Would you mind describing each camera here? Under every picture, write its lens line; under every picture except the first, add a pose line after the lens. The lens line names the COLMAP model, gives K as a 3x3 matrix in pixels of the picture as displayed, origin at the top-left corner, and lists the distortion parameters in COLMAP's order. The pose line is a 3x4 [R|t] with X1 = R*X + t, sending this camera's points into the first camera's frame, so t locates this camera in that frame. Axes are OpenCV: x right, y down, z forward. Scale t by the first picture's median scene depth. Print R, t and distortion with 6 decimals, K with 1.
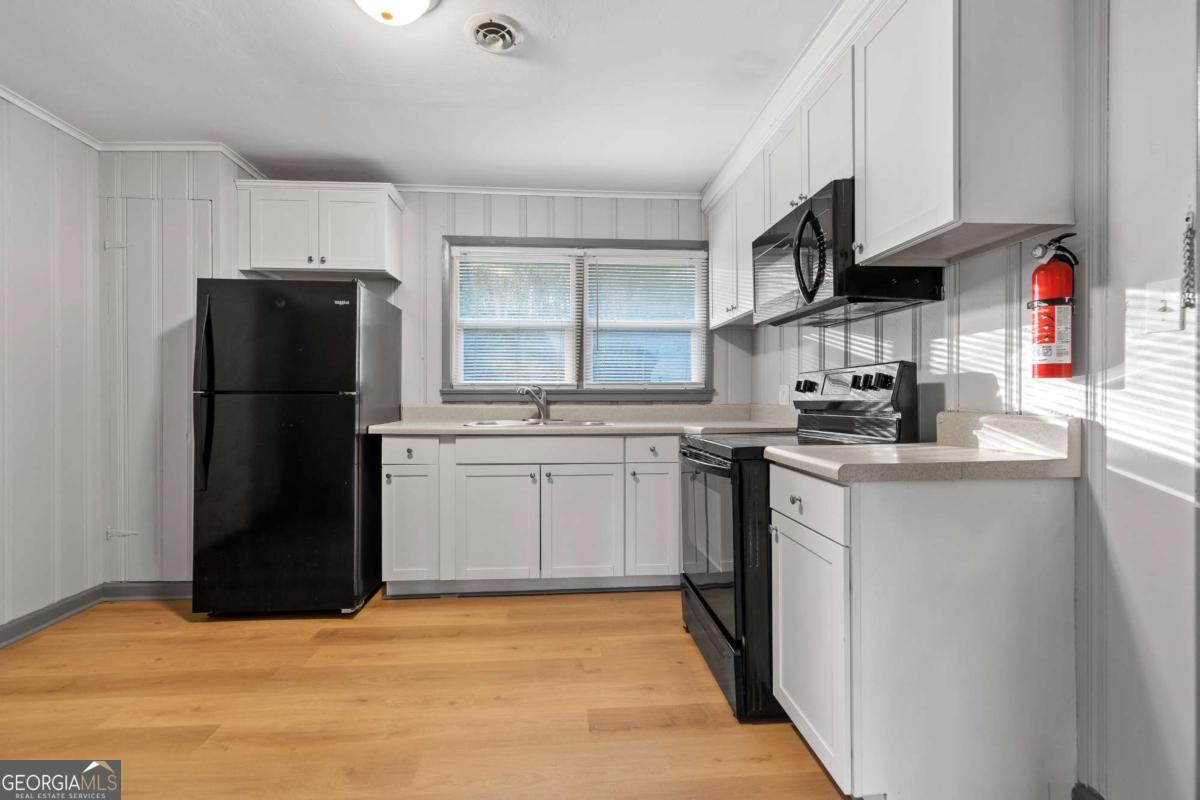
lens RADIAL K [[530.3, 0, 593.8], [0, 530.3, 395.8], [0, 0, 1]] dist [-0.001089, 0.000313]
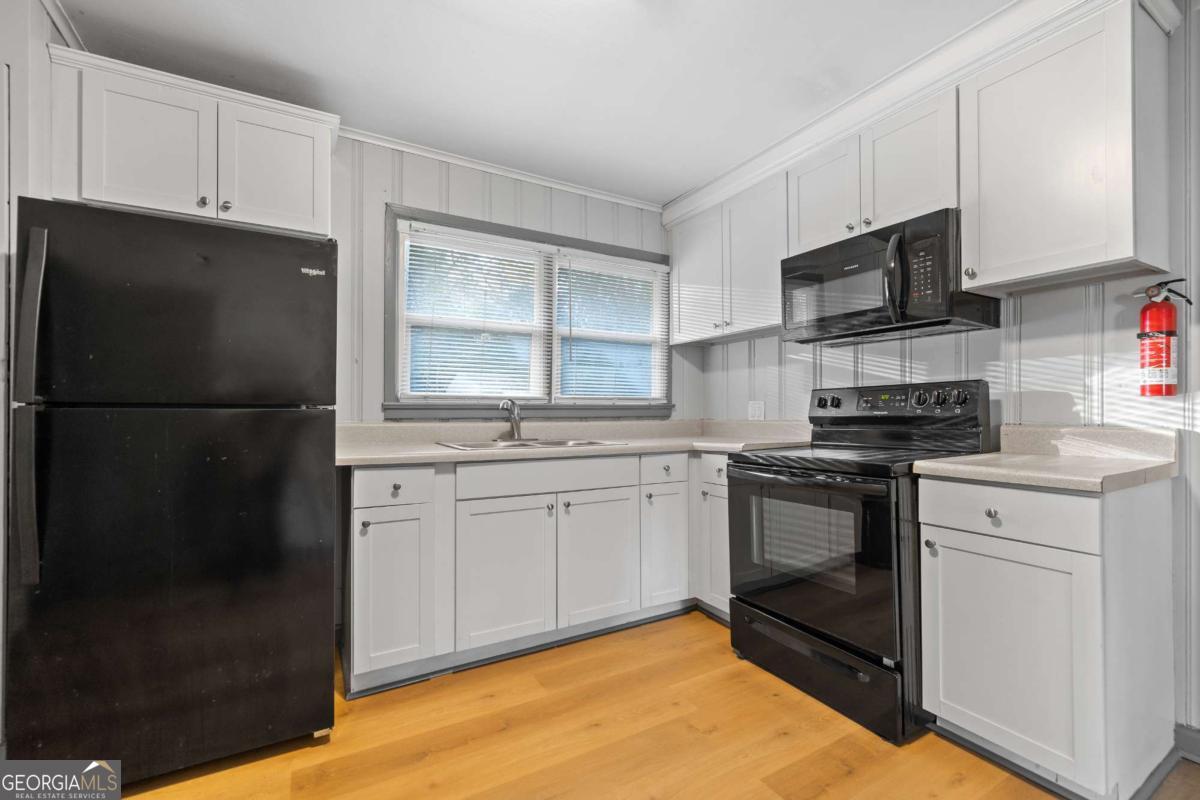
lens RADIAL K [[511.5, 0, 598.3], [0, 511.5, 407.5], [0, 0, 1]] dist [-0.000363, 0.000242]
pose [[0.901211, 0.002838, 0.433371, -0.402102], [0.000620, 0.999969, -0.007836, 0.000365], [-0.433380, 0.007331, 0.901181, 0.246472]]
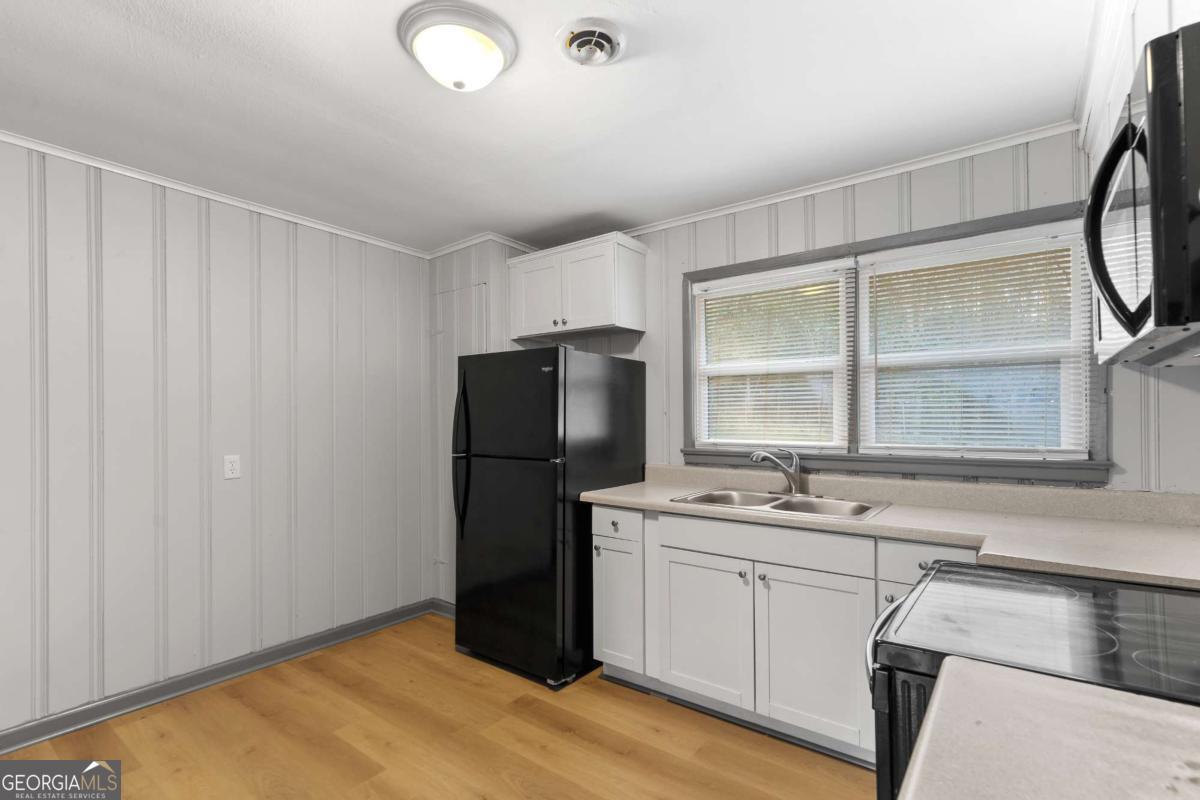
lens RADIAL K [[561.9, 0, 595.1], [0, 561.9, 415.4], [0, 0, 1]] dist [0.000574, 0.000246]
pose [[0.747282, -0.007115, -0.664469, 0.271060], [0.004722, 0.999974, -0.005397, -0.077715], [0.664490, 0.000896, 0.747297, 0.255344]]
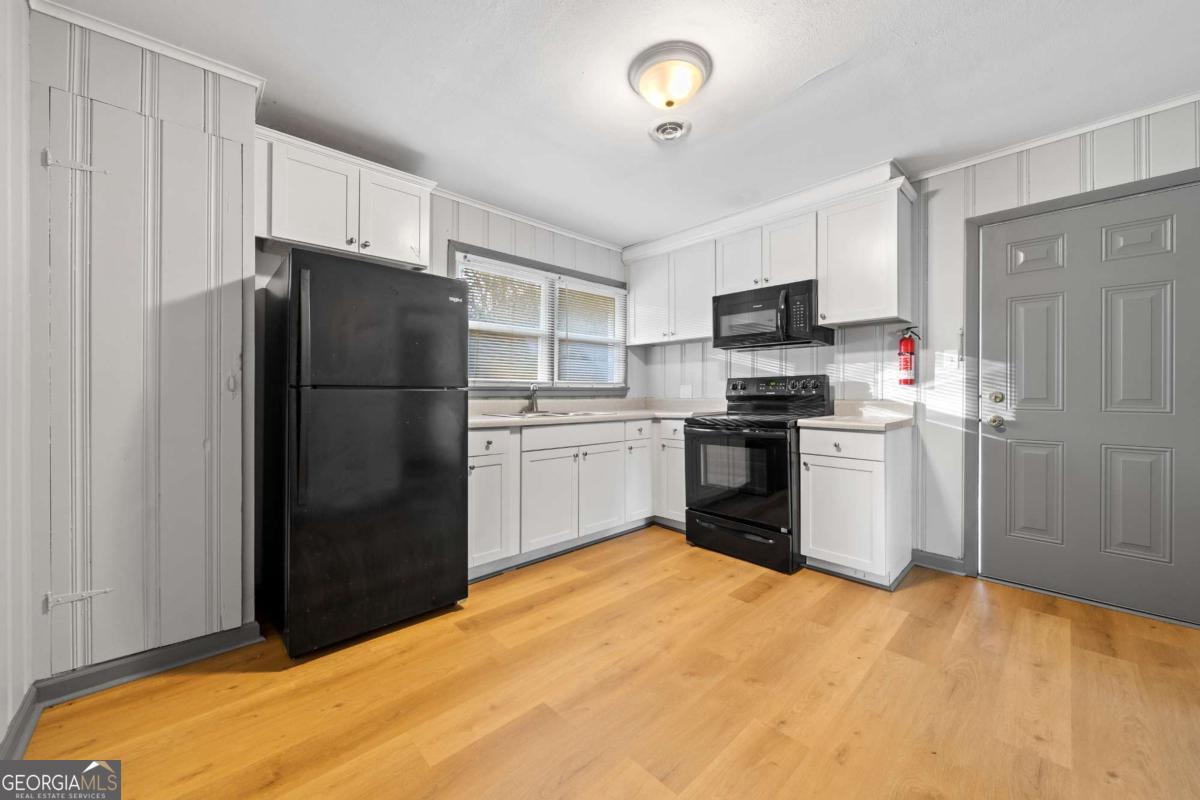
lens RADIAL K [[446.3, 0, 599.4], [0, 446.3, 391.2], [0, 0, 1]] dist [-0.002609, -0.000123]
pose [[0.775192, 0.002717, 0.631720, -0.748747], [-0.001243, 0.999995, -0.002776, 0.001365], [-0.631725, 0.001367, 0.775192, 0.152540]]
